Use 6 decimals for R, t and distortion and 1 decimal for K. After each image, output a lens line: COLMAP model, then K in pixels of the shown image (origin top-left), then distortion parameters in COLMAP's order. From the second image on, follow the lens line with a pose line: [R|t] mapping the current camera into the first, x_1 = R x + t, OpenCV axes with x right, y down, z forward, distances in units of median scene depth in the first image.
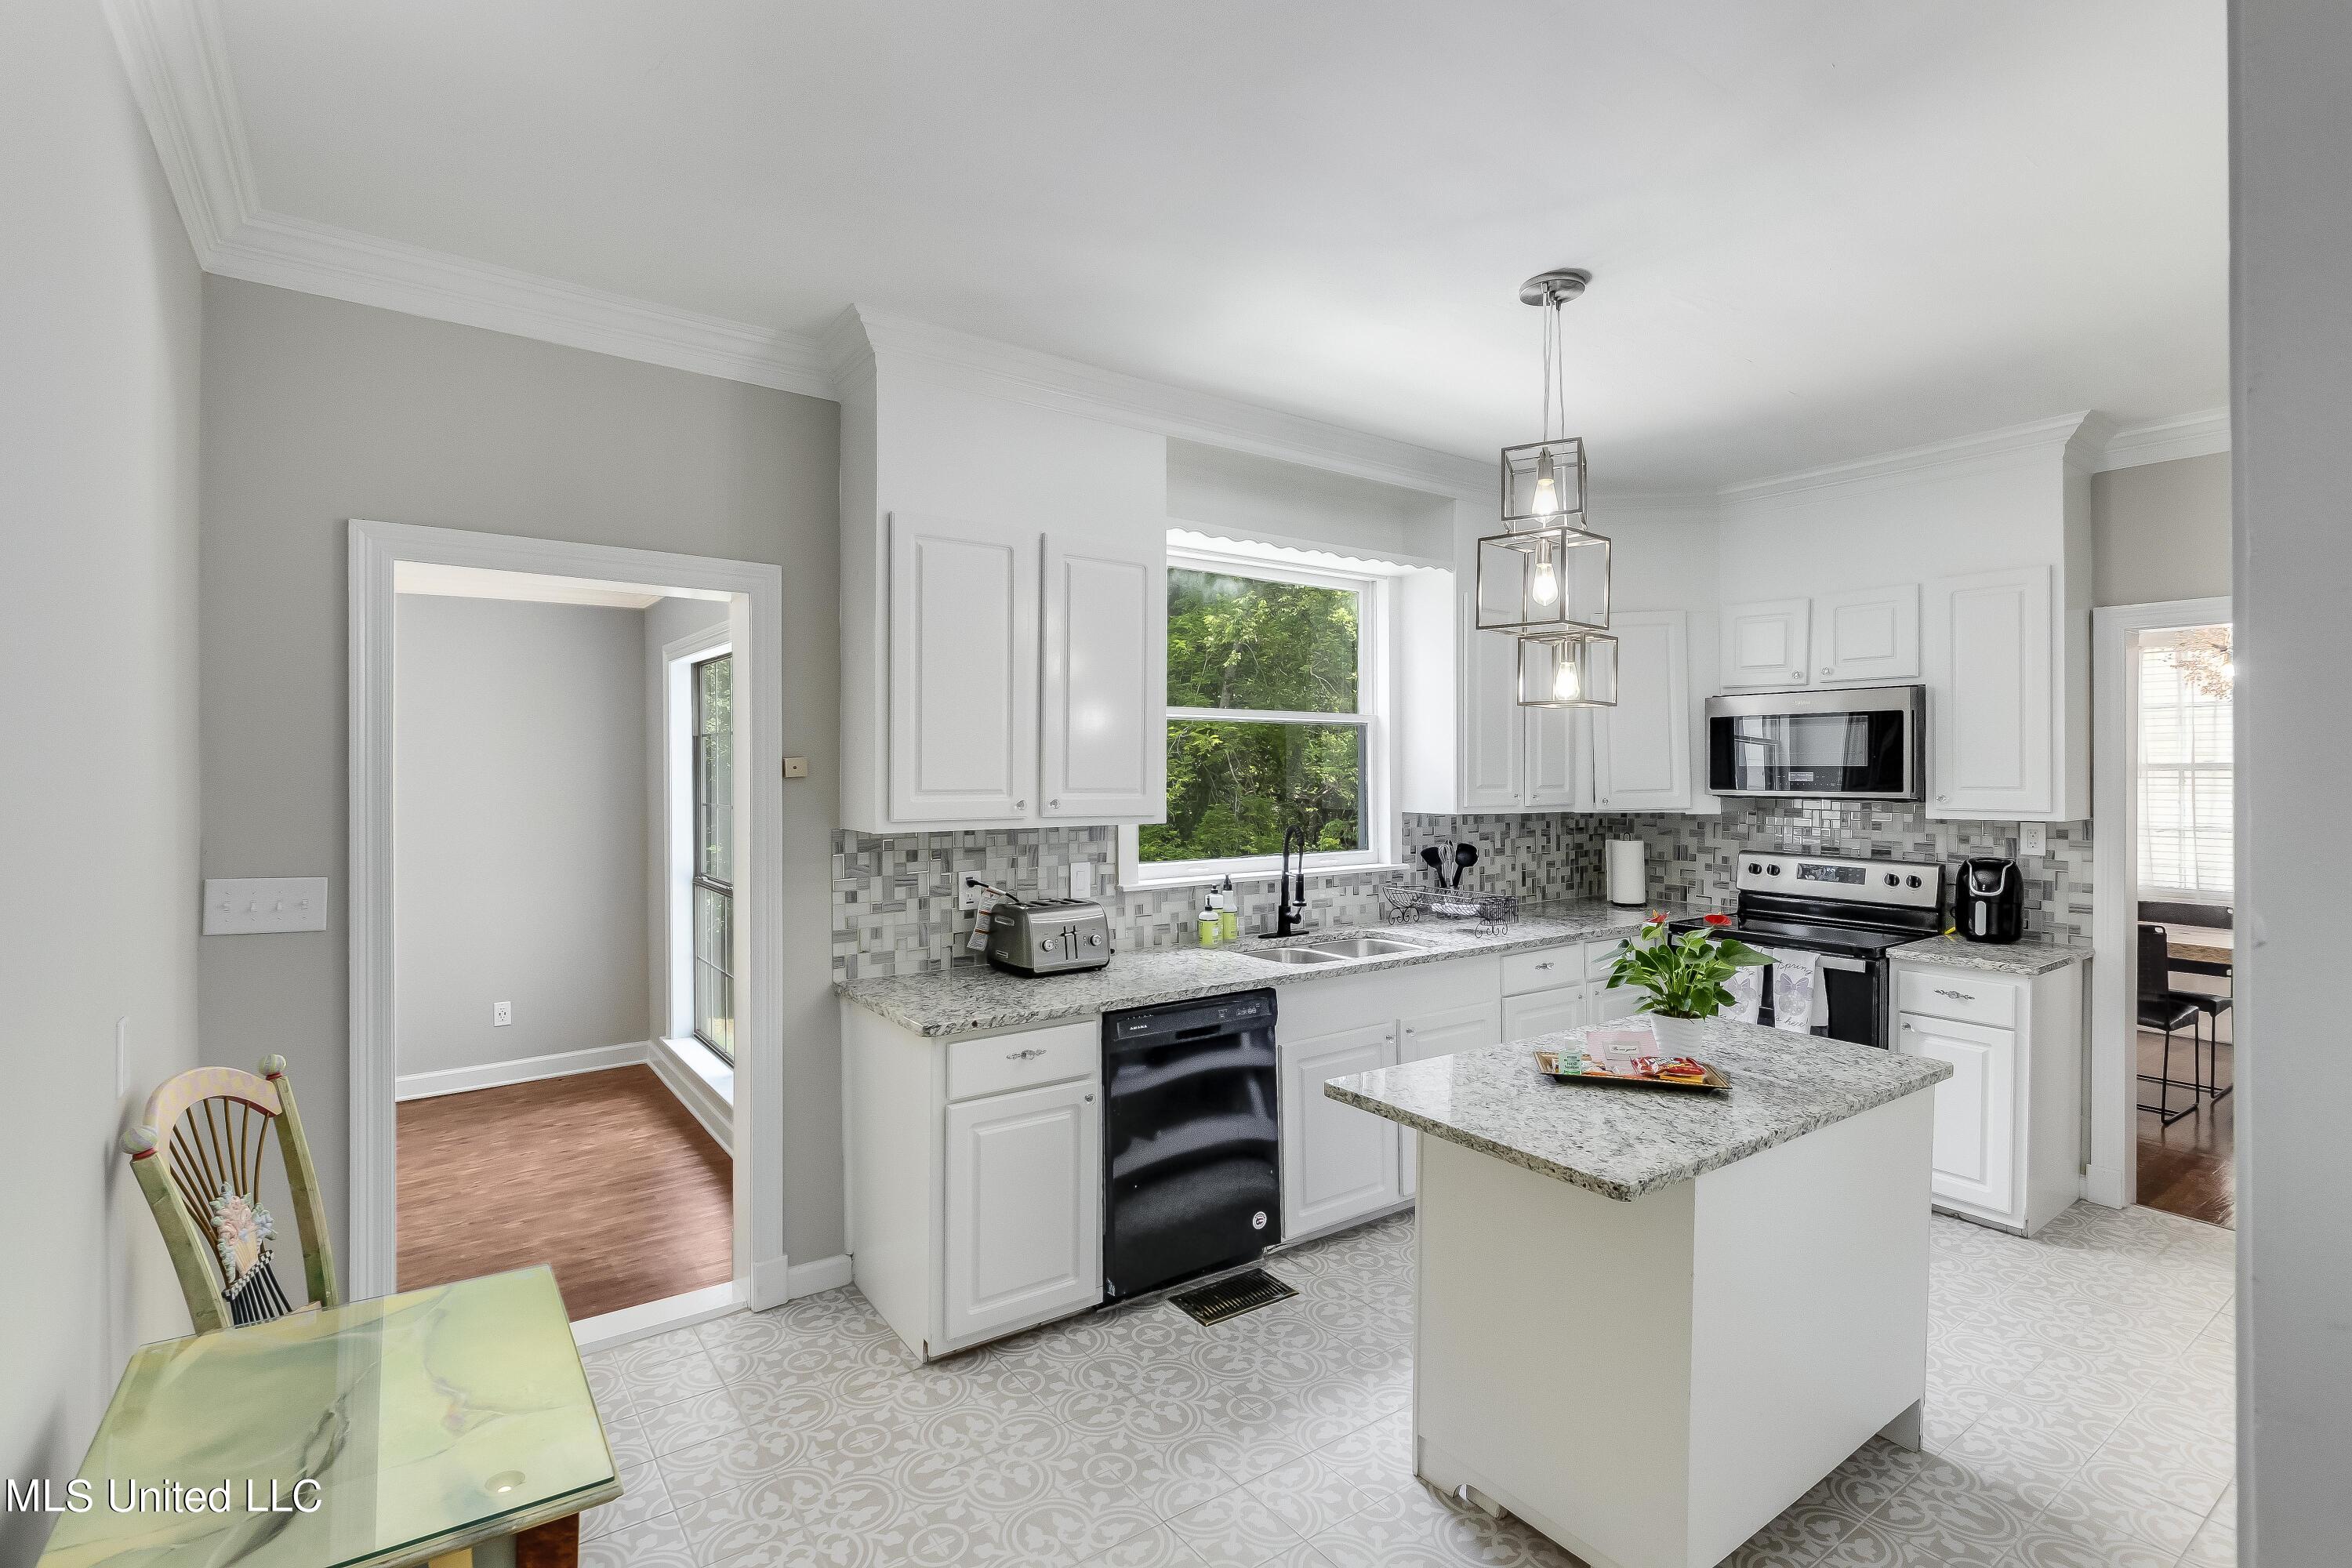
lens RADIAL K [[1089.6, 0, 1164.7], [0, 1089.6, 769.5], [0, 0, 1]] dist [-0.000601, 0.000008]
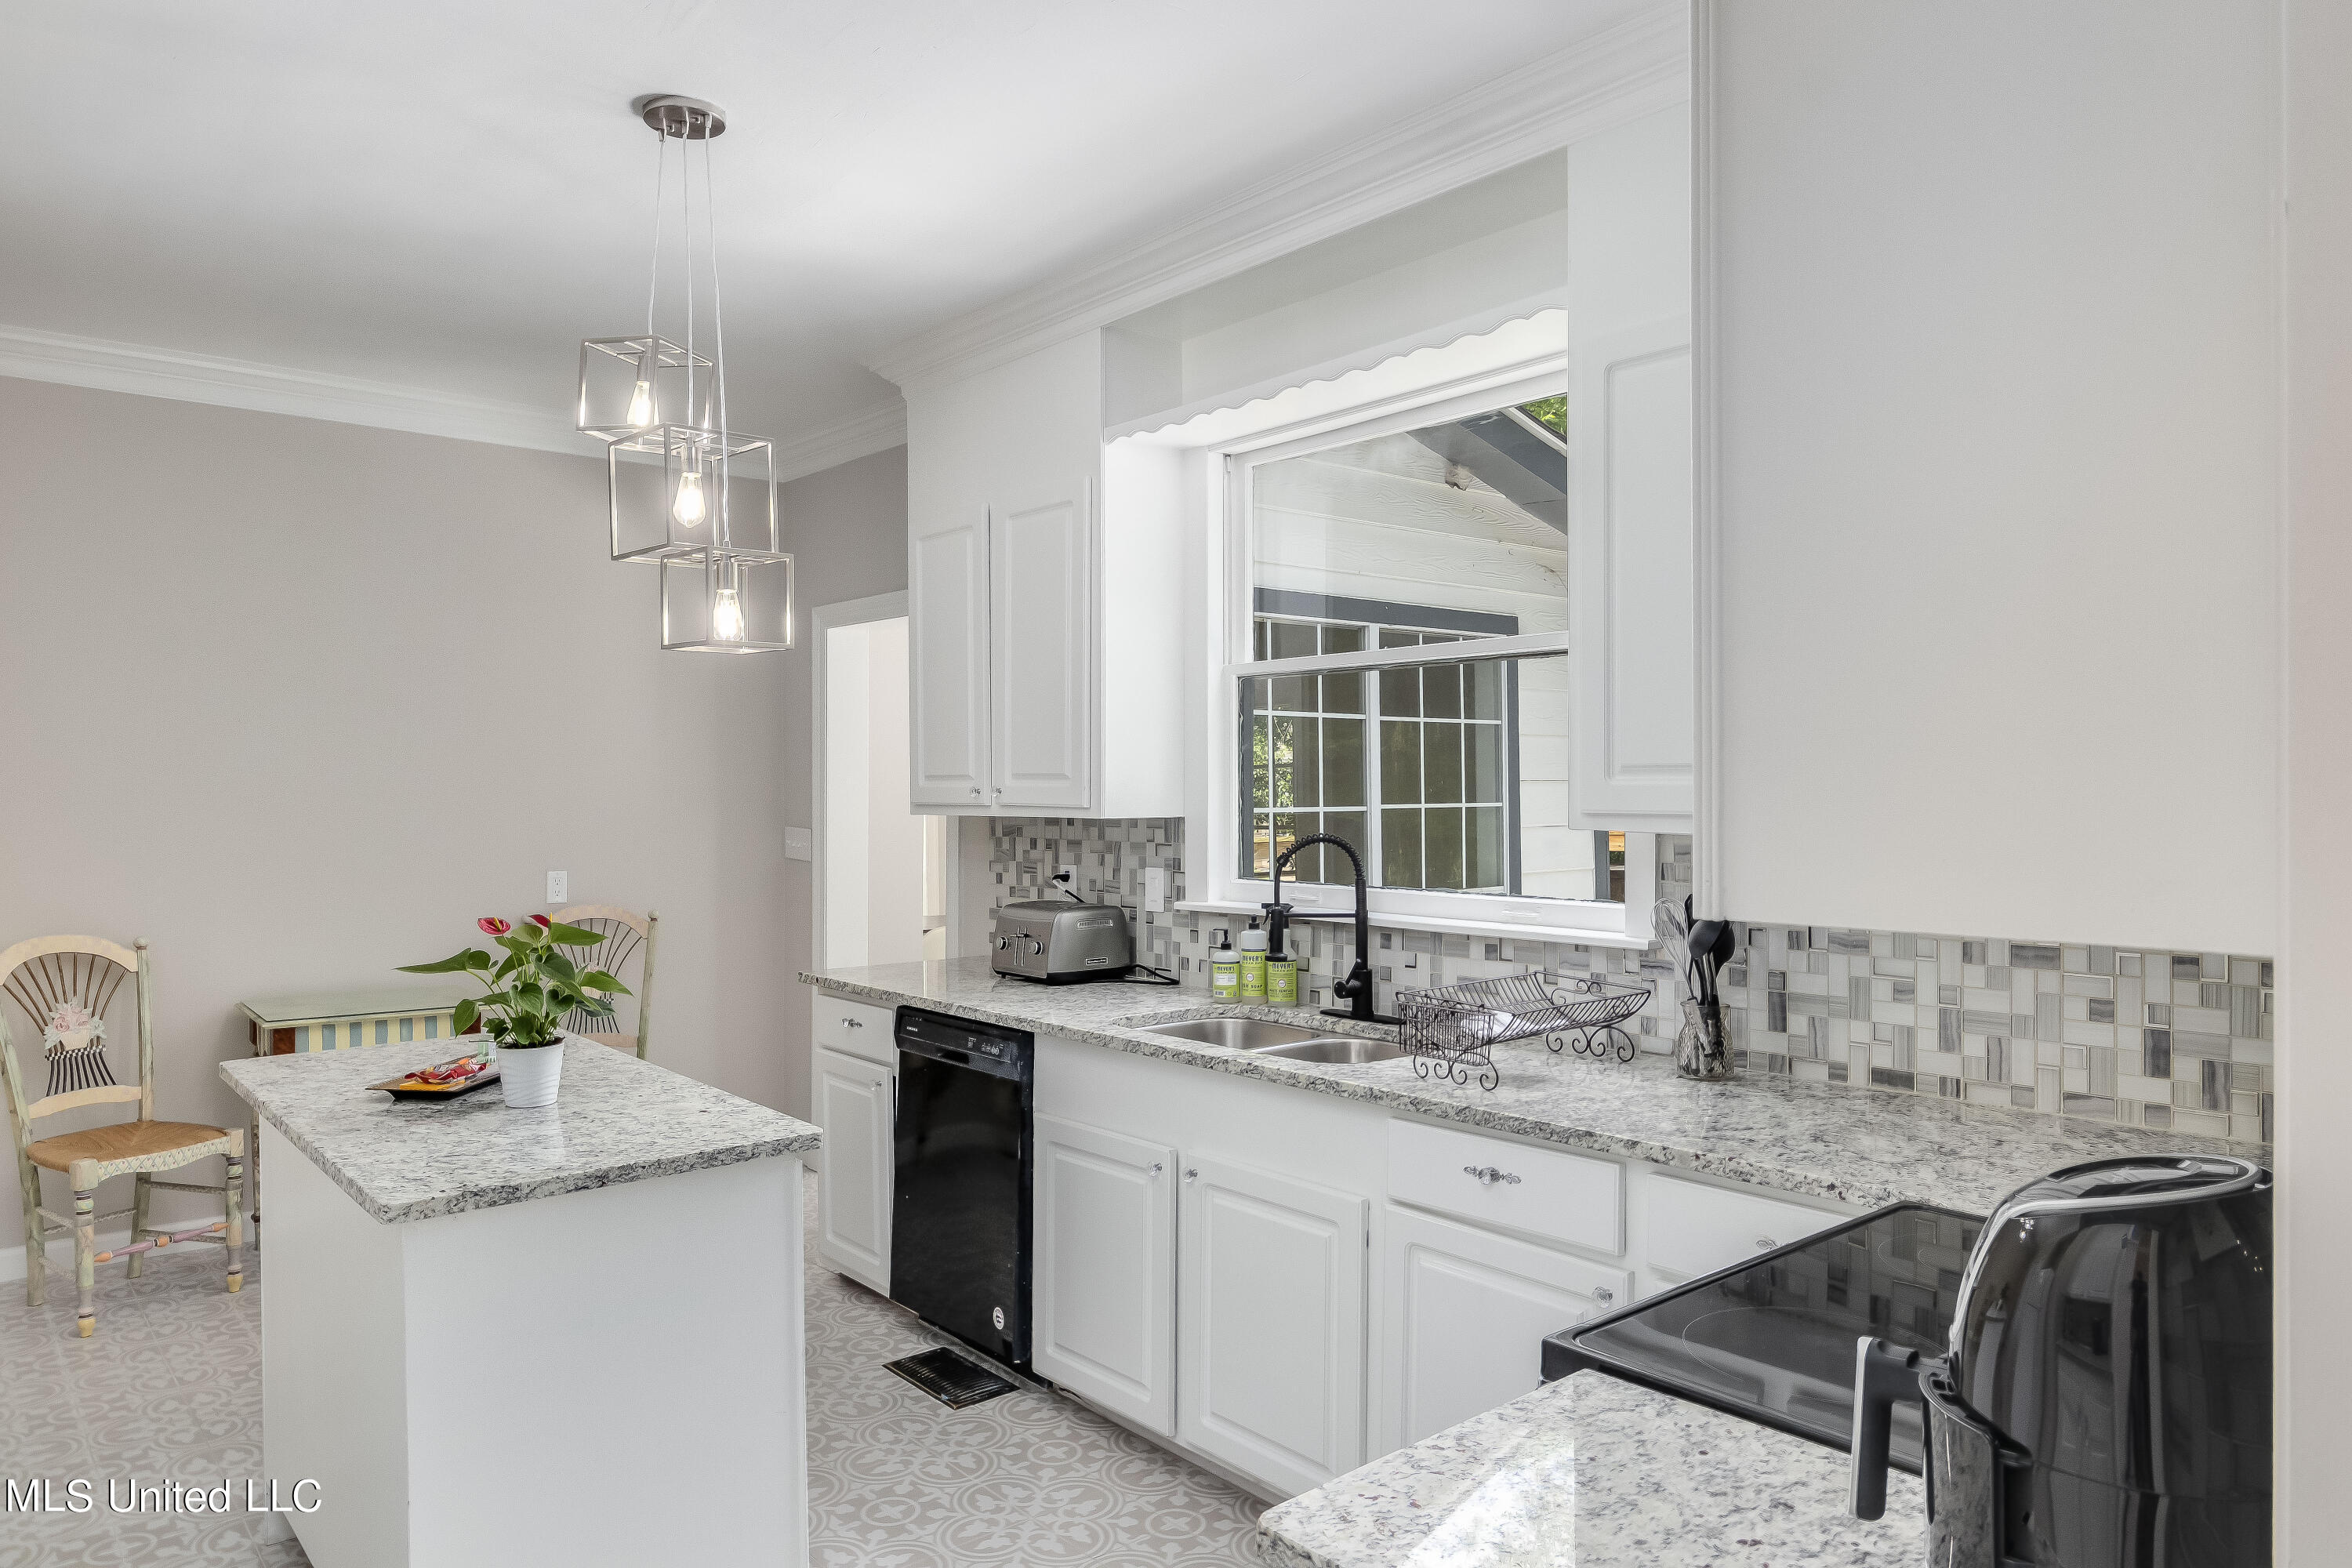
lens RADIAL K [[1569.9, 0, 1169.3], [0, 1569.9, 794.9], [0, 0, 1]] dist [0.003698, 0.000222]
pose [[0.063023, 0.004326, -0.998003, 1.148335], [0.004297, 0.999980, 0.004606, 0.027175], [0.998003, -0.004579, 0.063003, 0.982426]]
